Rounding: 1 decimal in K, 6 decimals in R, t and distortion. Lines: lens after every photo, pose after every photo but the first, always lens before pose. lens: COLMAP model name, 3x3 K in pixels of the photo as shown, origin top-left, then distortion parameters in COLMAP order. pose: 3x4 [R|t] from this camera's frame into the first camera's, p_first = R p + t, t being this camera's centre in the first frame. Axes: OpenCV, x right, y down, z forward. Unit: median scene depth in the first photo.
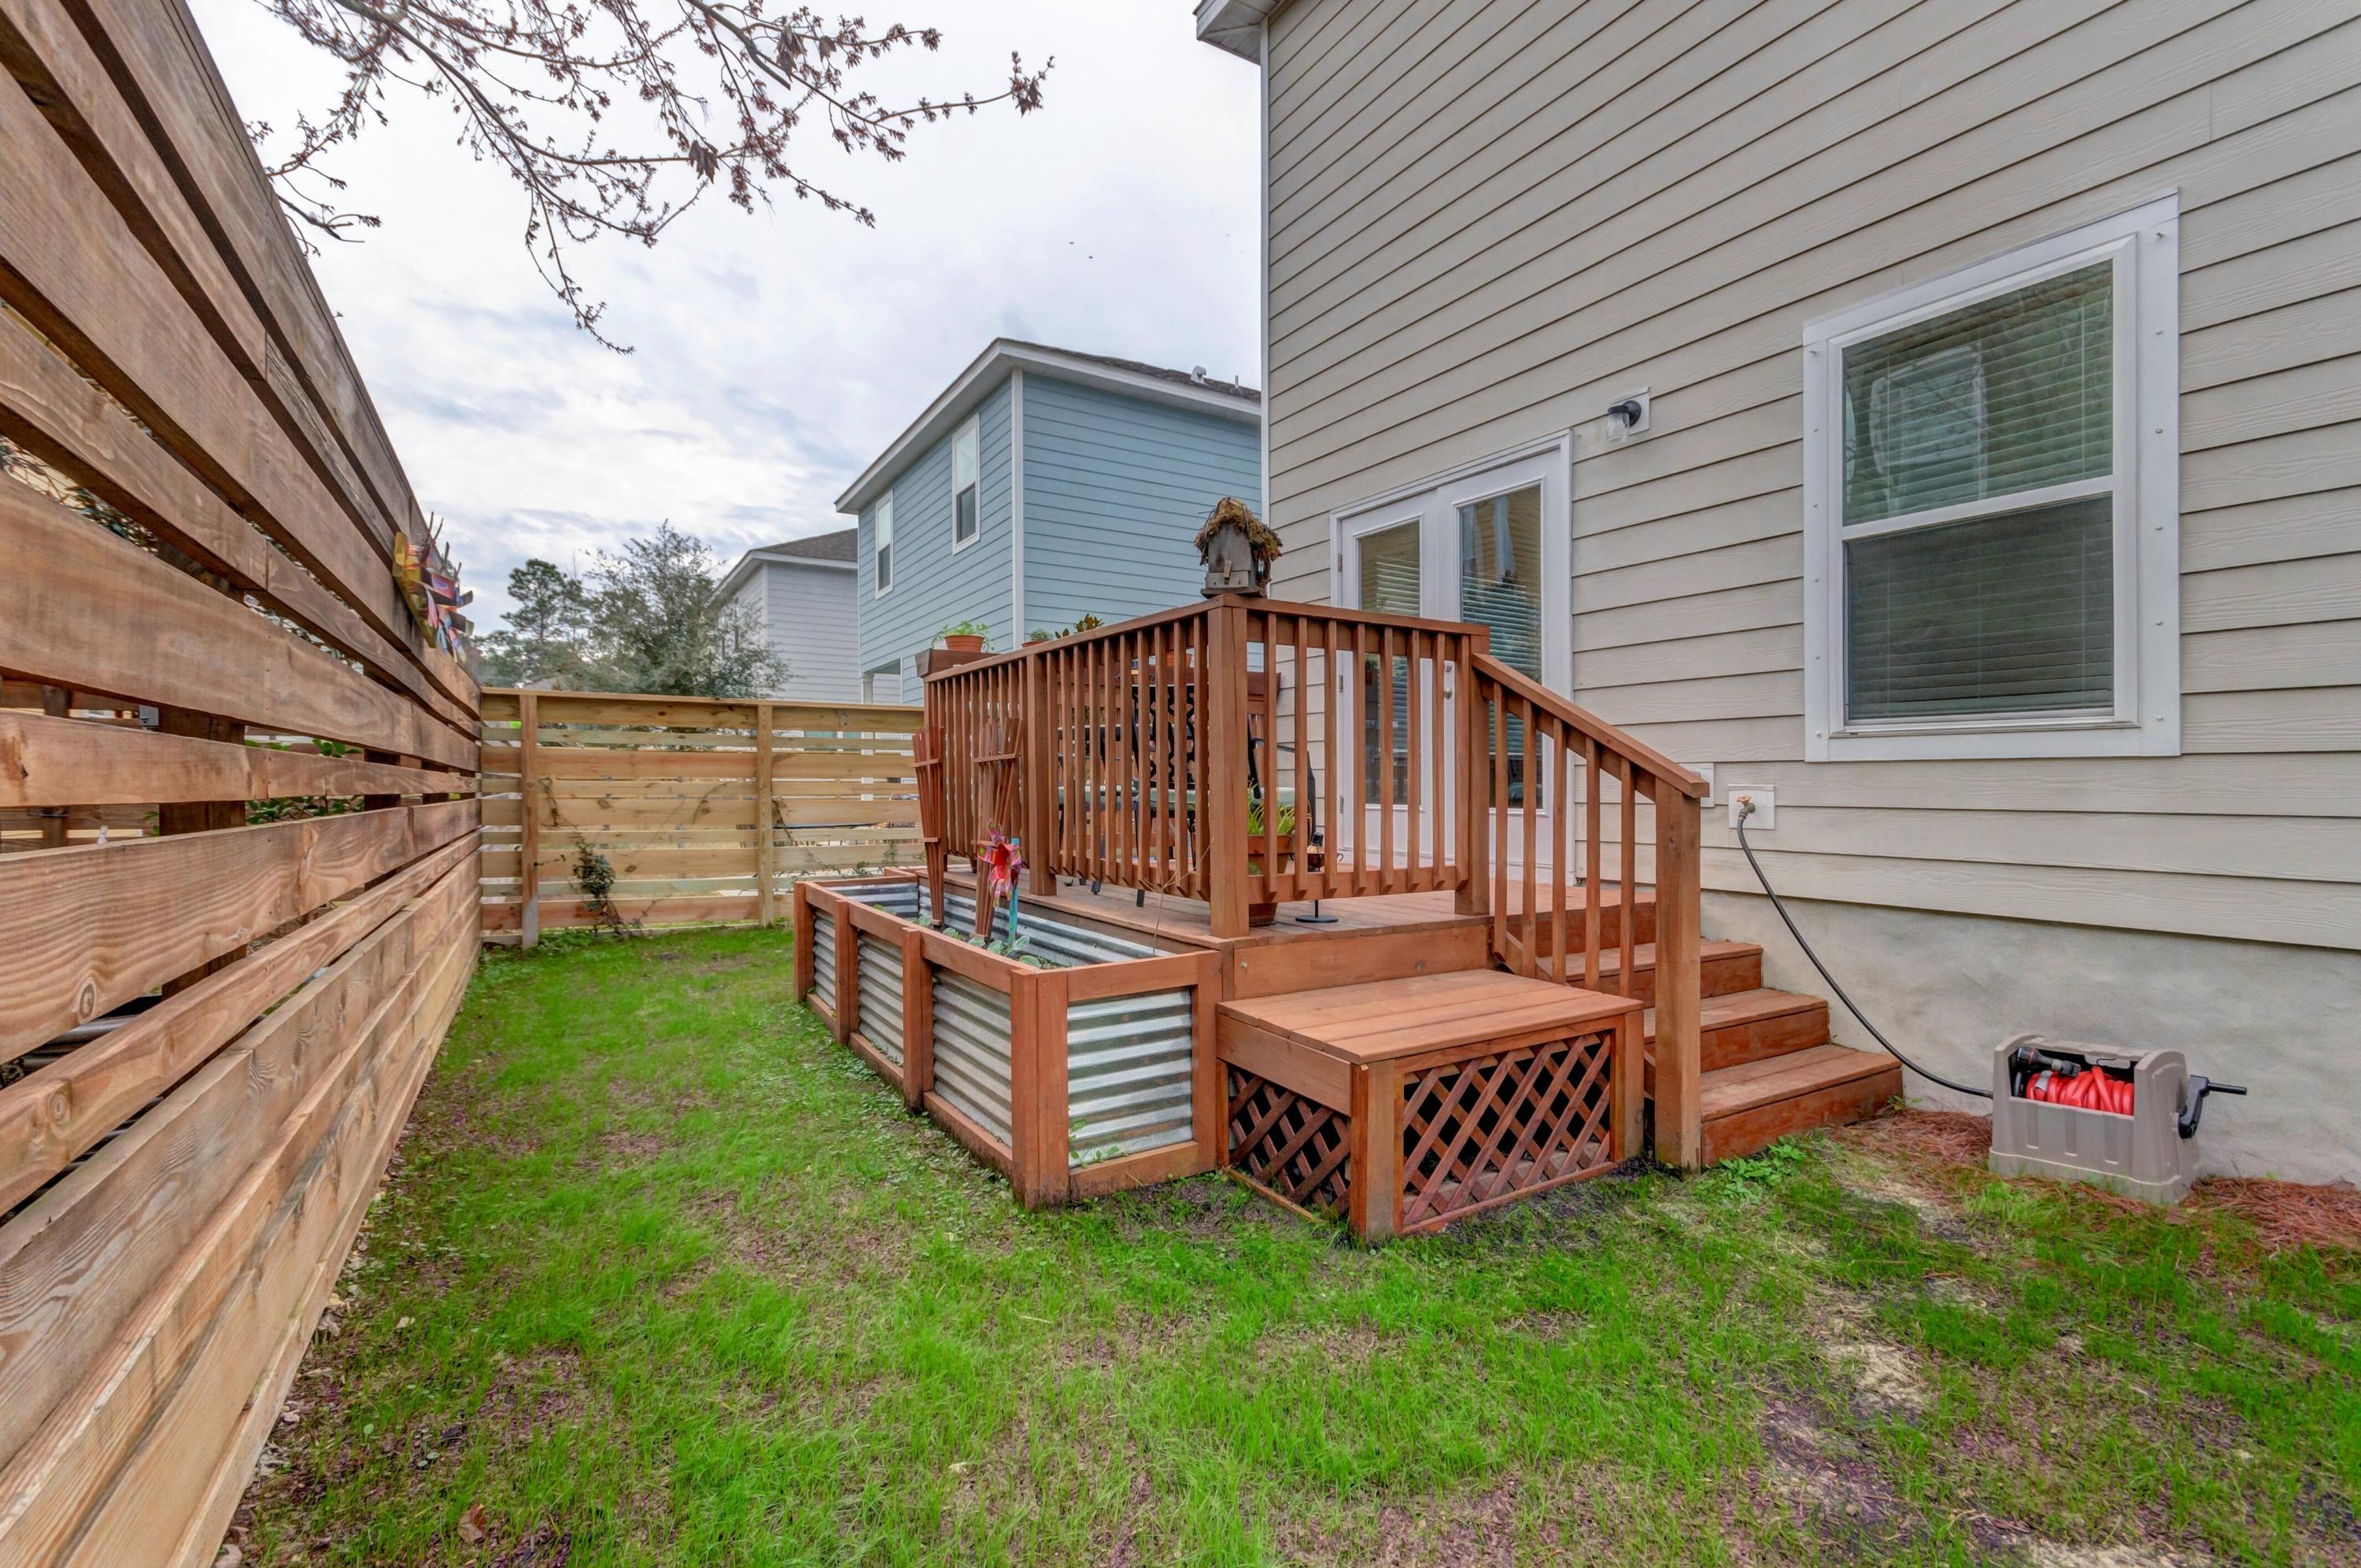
lens RADIAL K [[1032.4, 0, 1171.0], [0, 1032.4, 804.0], [0, 0, 1]] dist [0.003274, 0.000342]
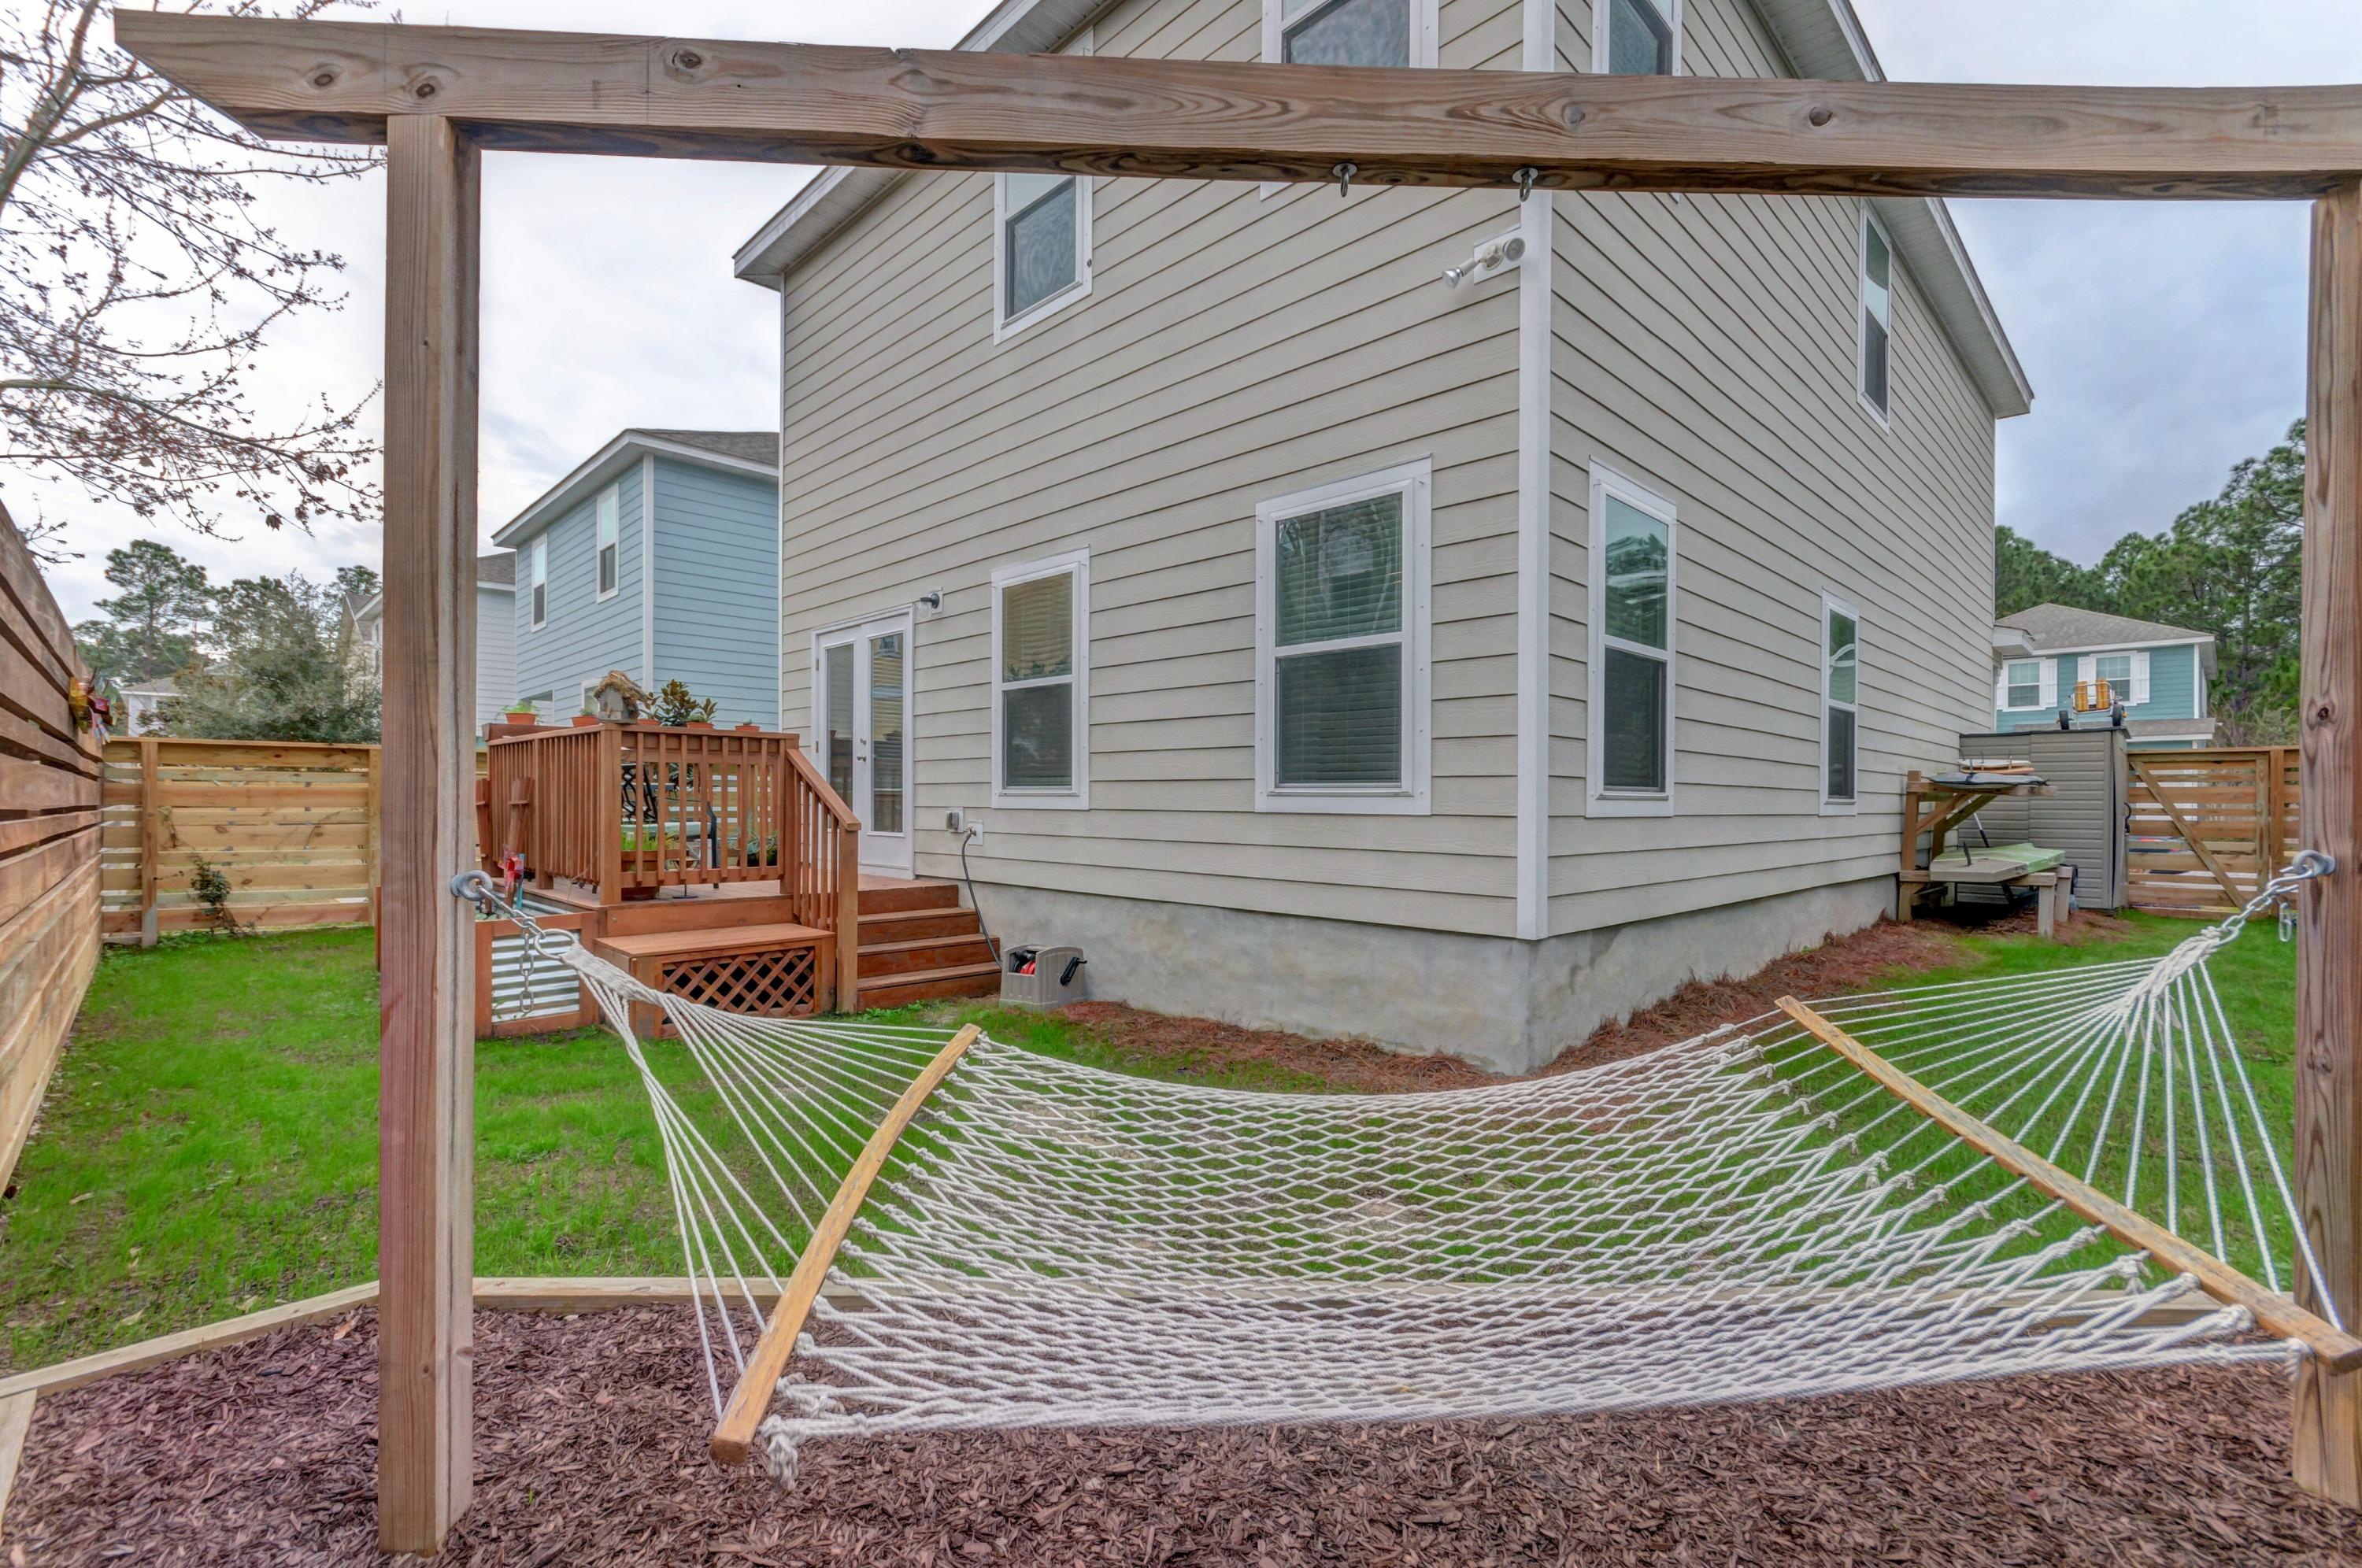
lens RADIAL K [[1036.6, 0, 1174.6], [0, 1036.6, 805.4], [0, 0, 1]] dist [0.009301, -0.005056]
pose [[0.973100, 0.001529, 0.230377, 0.279356], [0.001420, 0.999919, -0.012635, -0.011963], [-0.230378, 0.012622, 0.973019, -0.483686]]
